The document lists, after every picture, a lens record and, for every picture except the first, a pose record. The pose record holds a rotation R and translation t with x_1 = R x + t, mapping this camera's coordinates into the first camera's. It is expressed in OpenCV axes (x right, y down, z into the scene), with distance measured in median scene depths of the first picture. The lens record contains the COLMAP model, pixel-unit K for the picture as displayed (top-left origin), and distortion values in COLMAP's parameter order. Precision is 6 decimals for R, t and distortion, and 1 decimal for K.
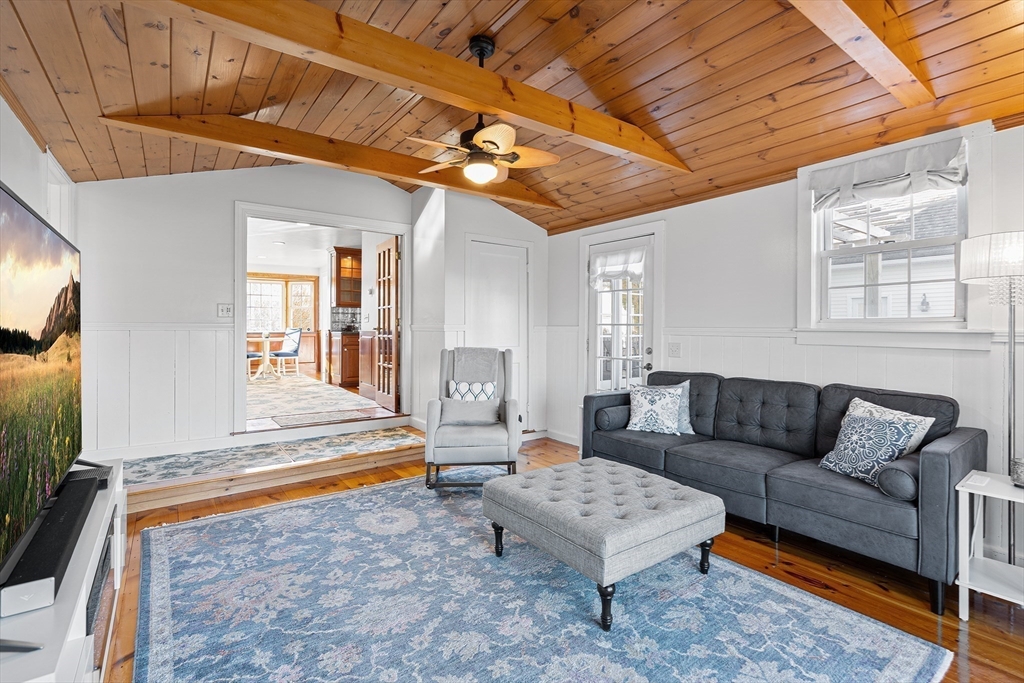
lens RADIAL K [[470.6, 0, 517.2], [0, 470.6, 313.1], [0, 0, 1]] dist [-0.002826, 0.001097]
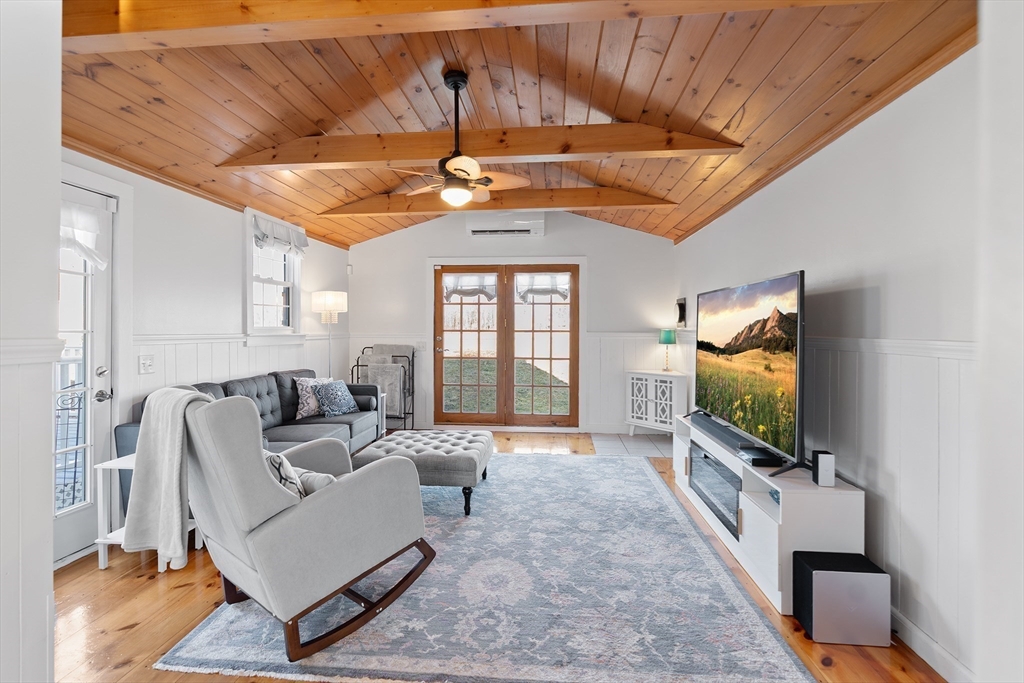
lens RADIAL K [[464.8, 0, 508.6], [0, 464.8, 323.5], [0, 0, 1]] dist [-0.013474, 0.006192]
pose [[-0.737452, 0.003830, 0.675389, -0.910838], [-0.023427, 0.999237, -0.031246, 0.028918], [-0.674993, -0.038864, -0.736800, 1.747235]]
